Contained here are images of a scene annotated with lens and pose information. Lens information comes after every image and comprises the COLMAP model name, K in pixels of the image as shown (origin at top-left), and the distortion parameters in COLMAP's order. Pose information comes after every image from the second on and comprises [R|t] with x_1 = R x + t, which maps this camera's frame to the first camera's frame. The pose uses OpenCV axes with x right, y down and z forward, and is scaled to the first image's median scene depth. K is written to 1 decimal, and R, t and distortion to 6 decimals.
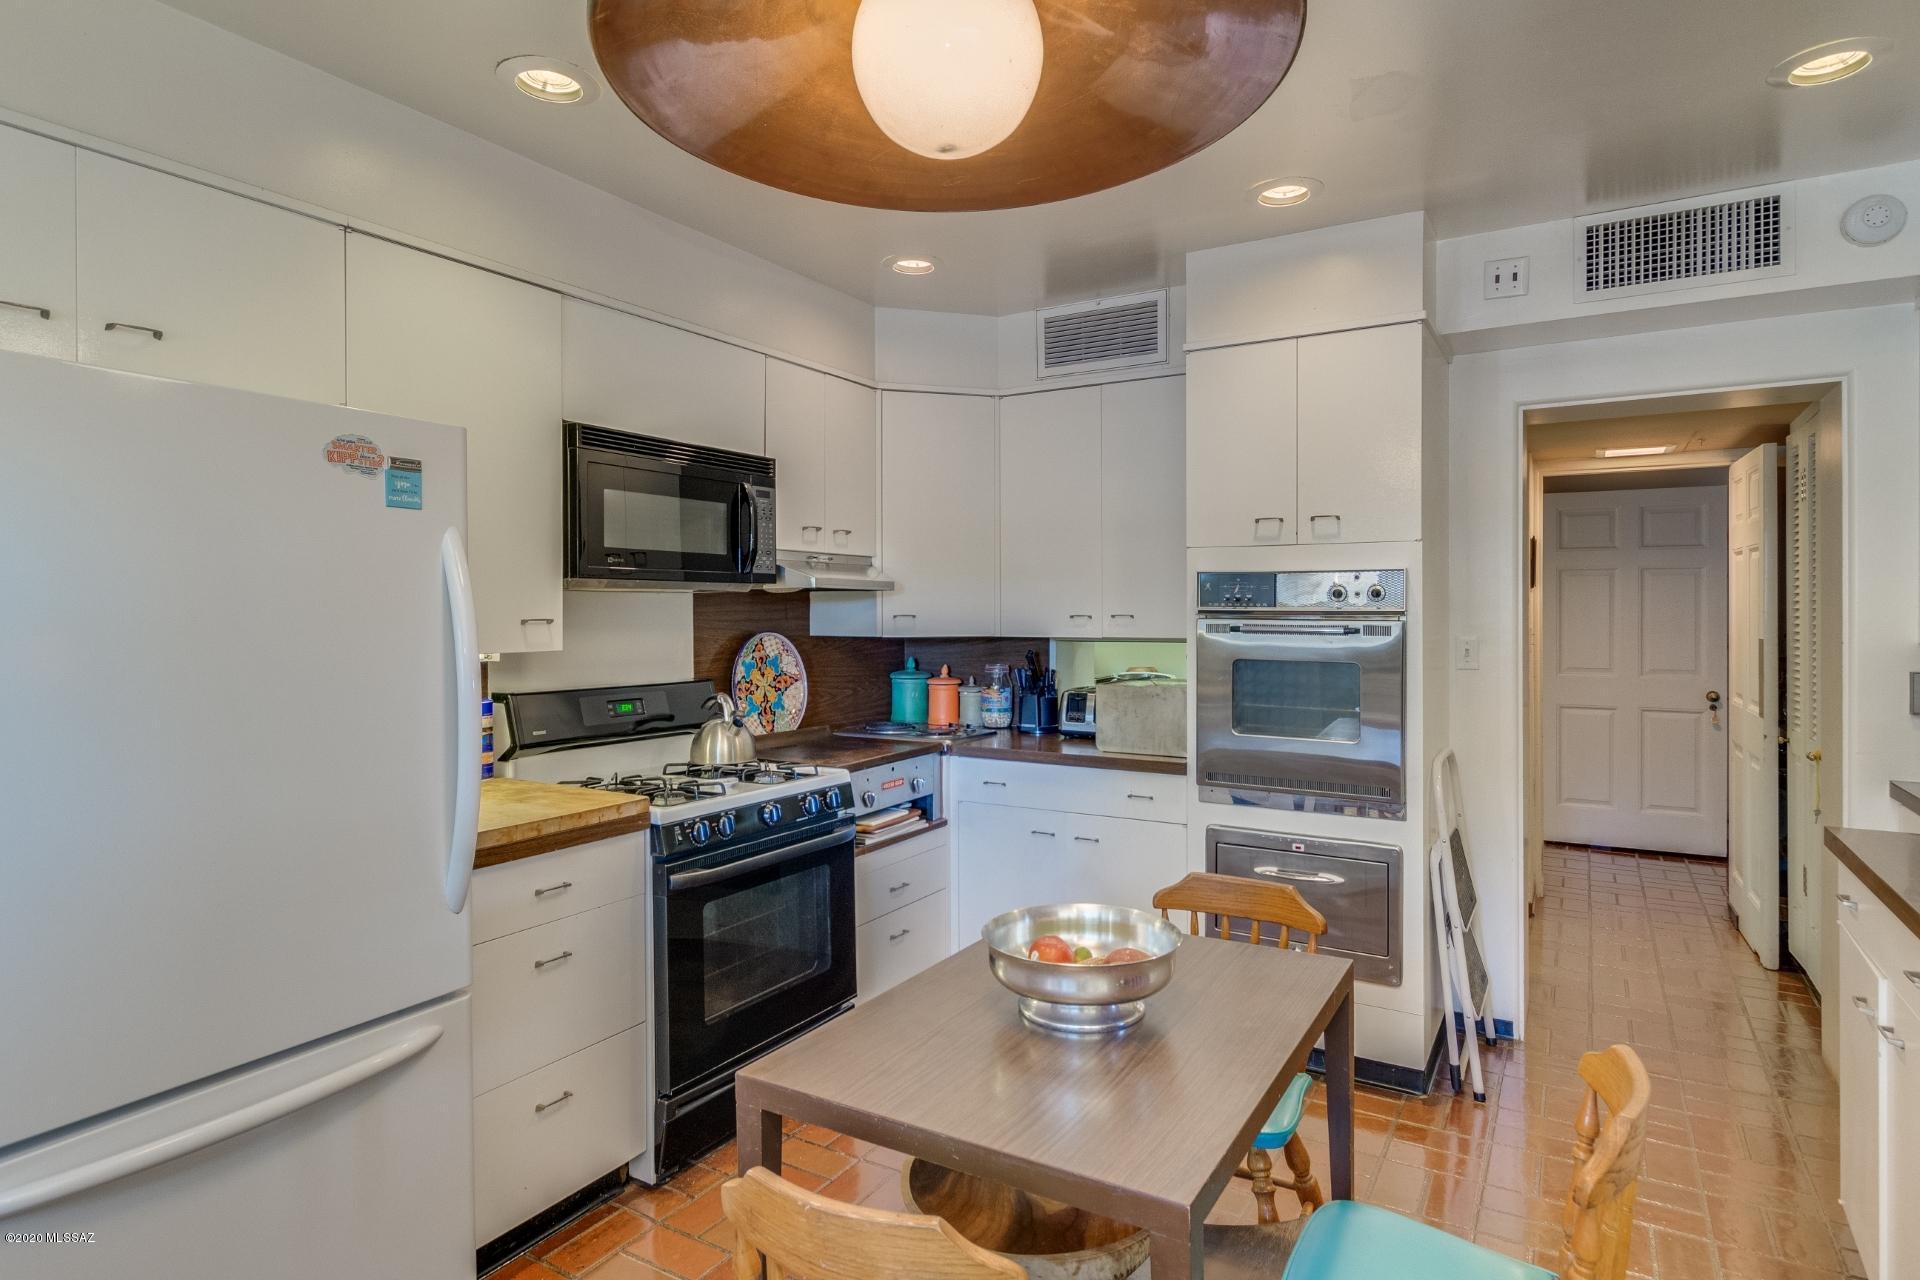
lens RADIAL K [[1062.9, 0, 963.3], [0, 1062.9, 611.0], [0, 0, 1]] dist [0.002630, 0.000507]
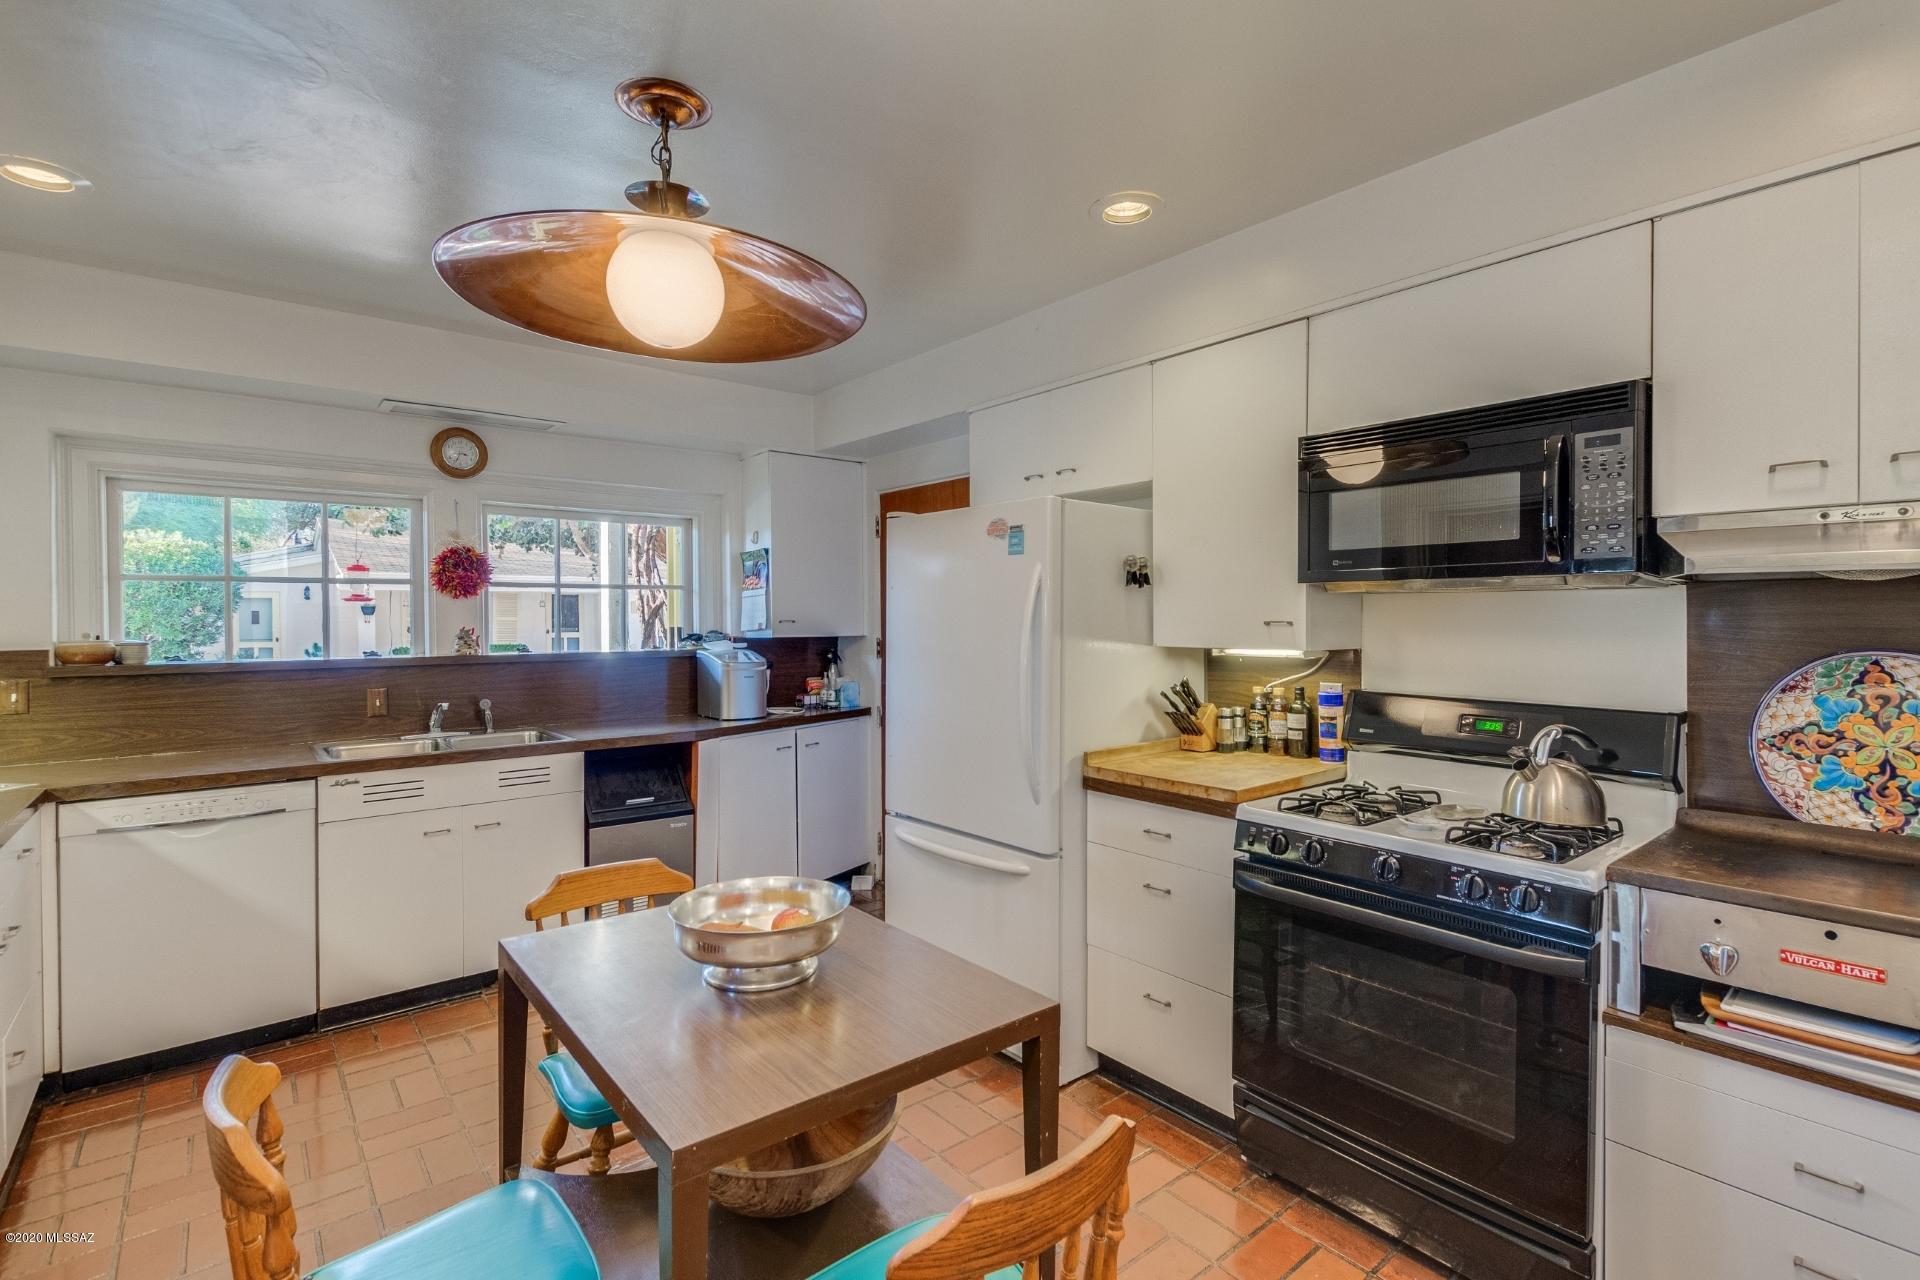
lens RADIAL K [[918.2, 0, 971.2], [0, 918.2, 623.5], [0, 0, 1]] dist [-0.001814, -0.000910]
pose [[-0.355345, 0.013099, -0.934643, 0.612176], [0.002831, 0.999912, 0.012937, -0.003353], [0.934731, 0.001951, -0.355351, 1.013141]]
